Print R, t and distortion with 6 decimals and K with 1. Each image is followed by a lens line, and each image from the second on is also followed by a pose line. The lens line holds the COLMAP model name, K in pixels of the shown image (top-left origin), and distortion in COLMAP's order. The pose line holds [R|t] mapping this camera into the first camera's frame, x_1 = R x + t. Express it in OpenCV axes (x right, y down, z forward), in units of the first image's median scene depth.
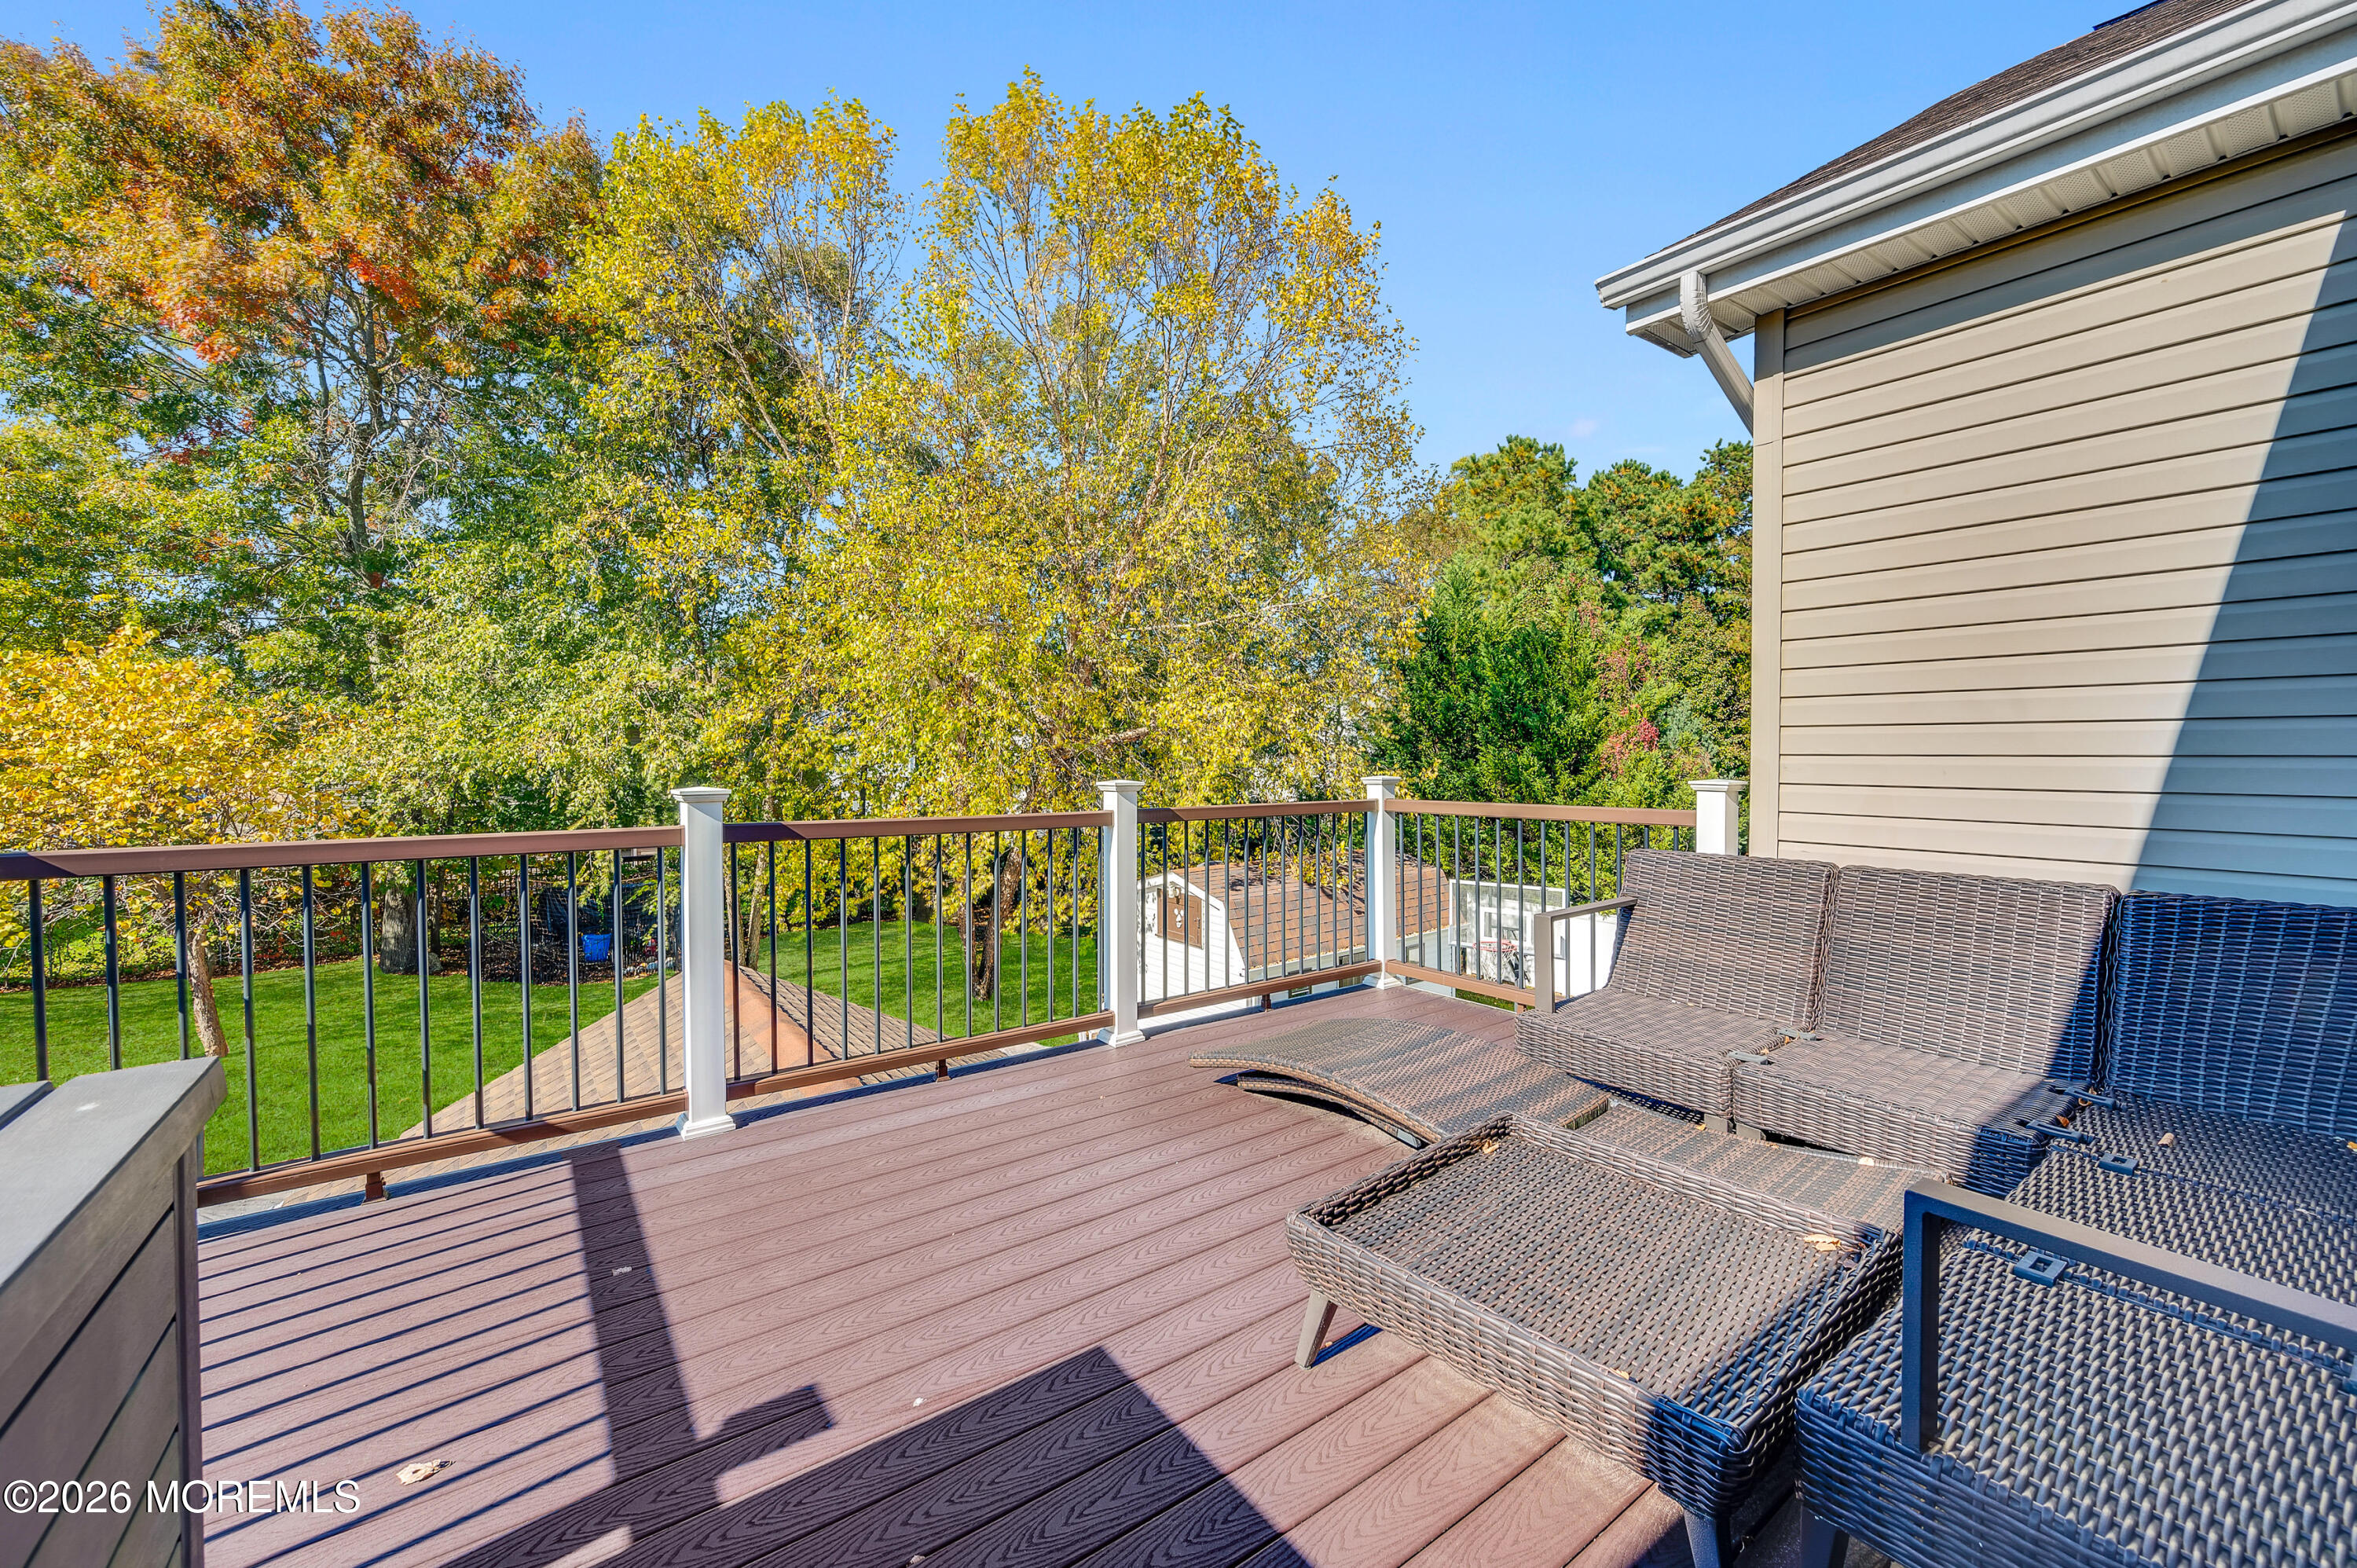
lens RADIAL K [[928.2, 0, 1175.3], [0, 928.2, 785.3], [0, 0, 1]] dist [-0.001069, -0.000407]
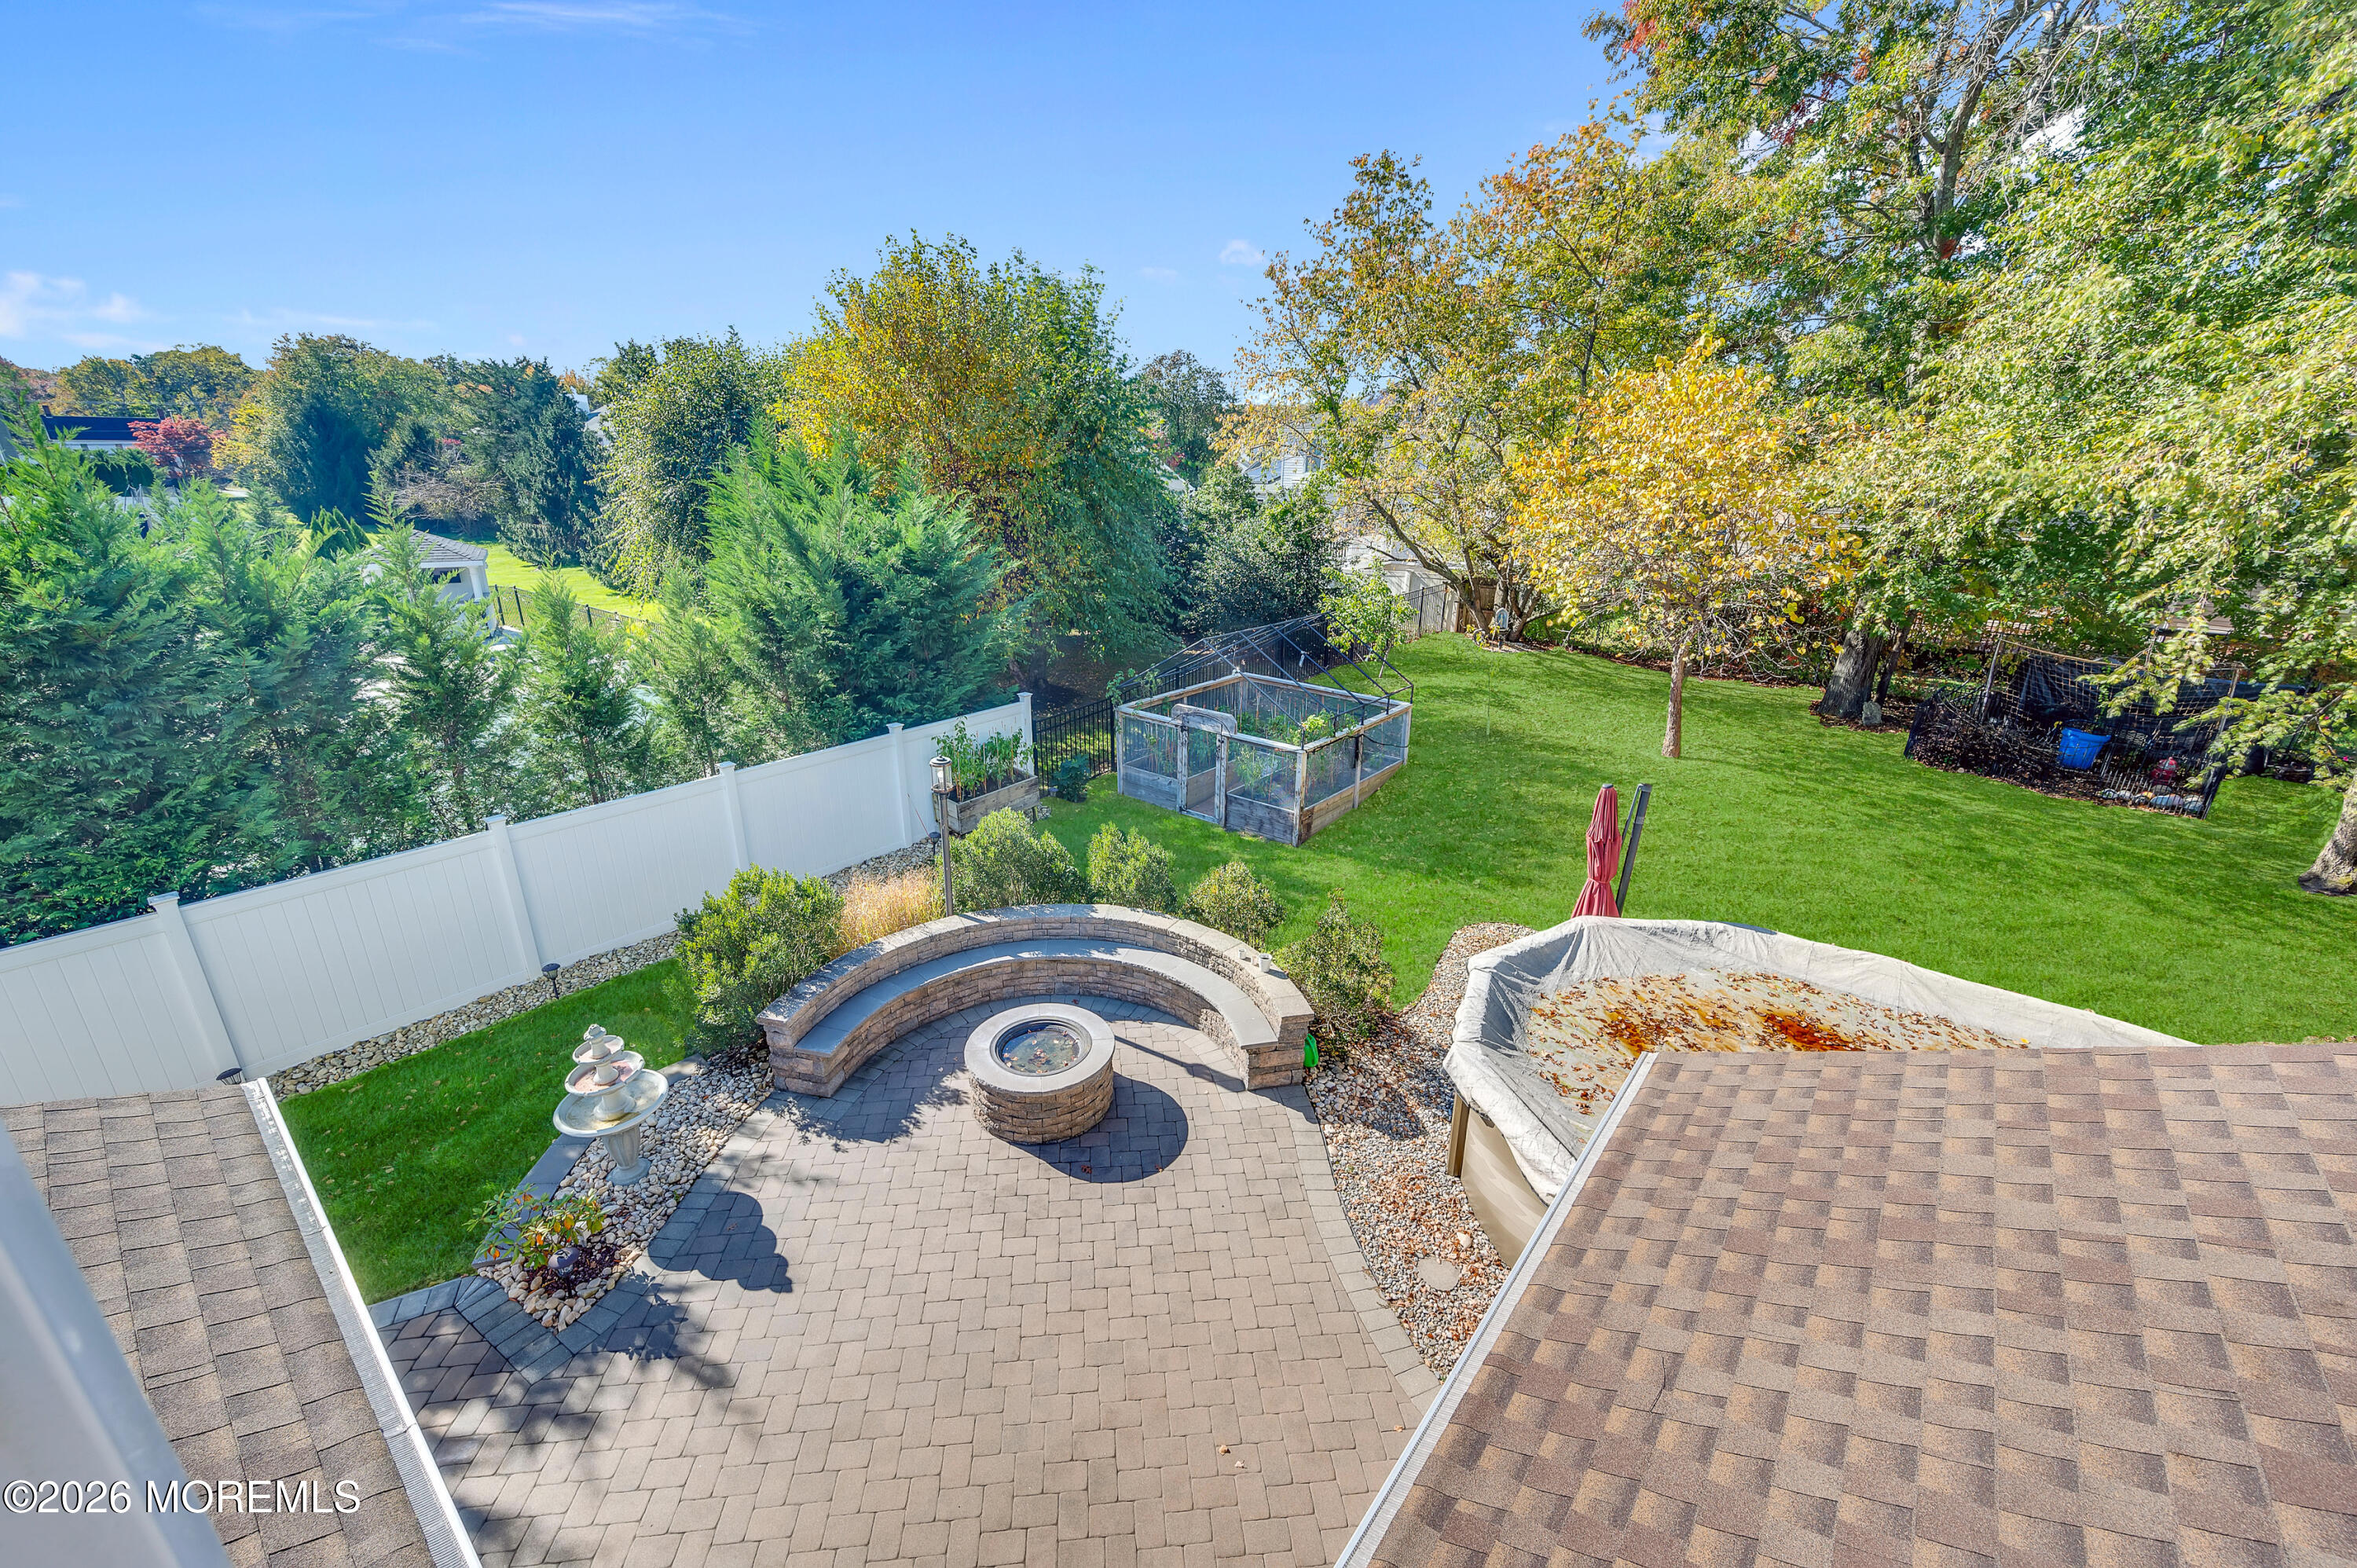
lens RADIAL K [[928.2, 0, 1175.3], [0, 928.2, 785.3], [0, 0, 1]] dist [-0.001069, -0.000407]
pose [[0.243859, 0.332944, -0.910868, -0.157070], [-0.056123, 0.942494, 0.329478, -0.007458], [0.968185, -0.029225, 0.248522, 0.151420]]
